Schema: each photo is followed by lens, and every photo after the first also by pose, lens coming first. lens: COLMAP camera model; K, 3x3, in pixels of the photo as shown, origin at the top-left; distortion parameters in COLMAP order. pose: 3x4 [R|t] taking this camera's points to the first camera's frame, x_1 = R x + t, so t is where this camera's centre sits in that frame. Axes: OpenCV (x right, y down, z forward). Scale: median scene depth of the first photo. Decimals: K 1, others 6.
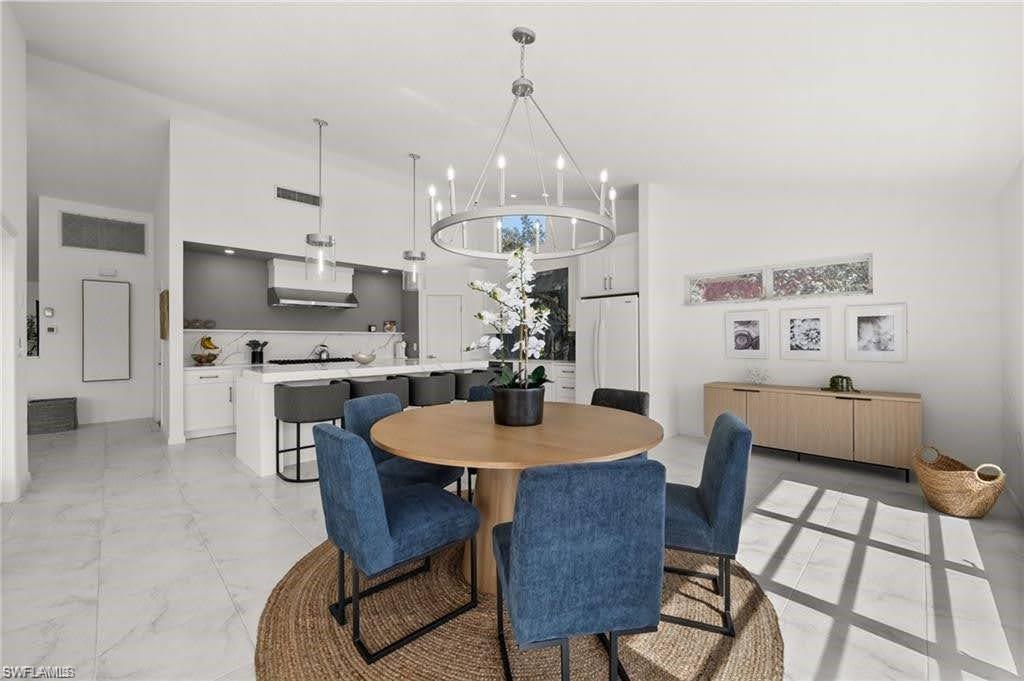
lens RADIAL K [[409.0, 0, 510.8], [0, 409.0, 338.3], [0, 0, 1]] dist [-0.000299, -0.000199]
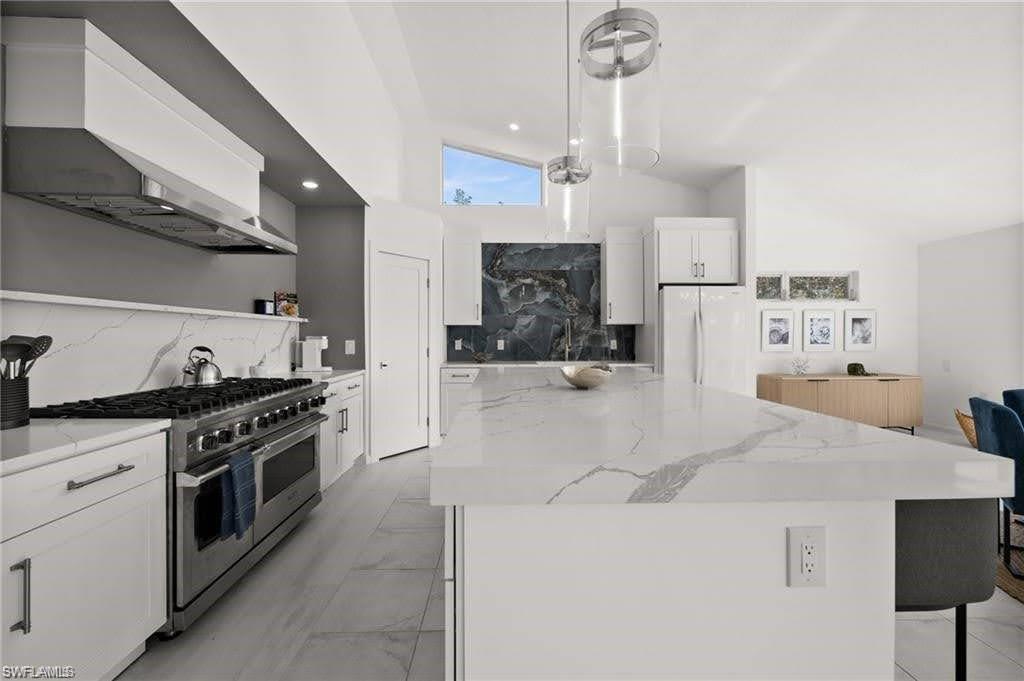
lens RADIAL K [[409.0, 0, 510.6], [0, 409.0, 338.7], [0, 0, 1]] dist [-0.000299, -0.000199]
pose [[0.676757, -0.001841, 0.736204, -0.616590], [-0.004950, 0.999963, 0.007051, 0.007110], [-0.736190, -0.008416, 0.676723, 0.648548]]
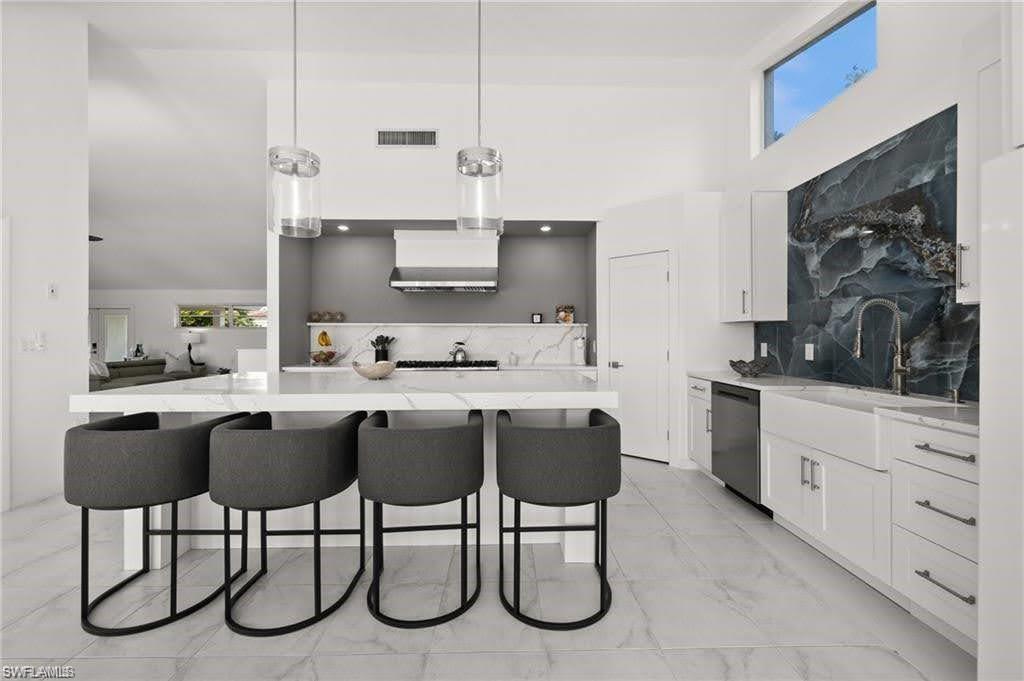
lens RADIAL K [[409.0, 0, 511.7], [0, 409.0, 335.1], [0, 0, 1]] dist [-0.000299, -0.000199]
pose [[0.723040, -0.000970, -0.690805, 0.121637], [0.001175, 0.999999, -0.000174, 0.004791], [0.690805, -0.000686, 0.723041, 0.620461]]
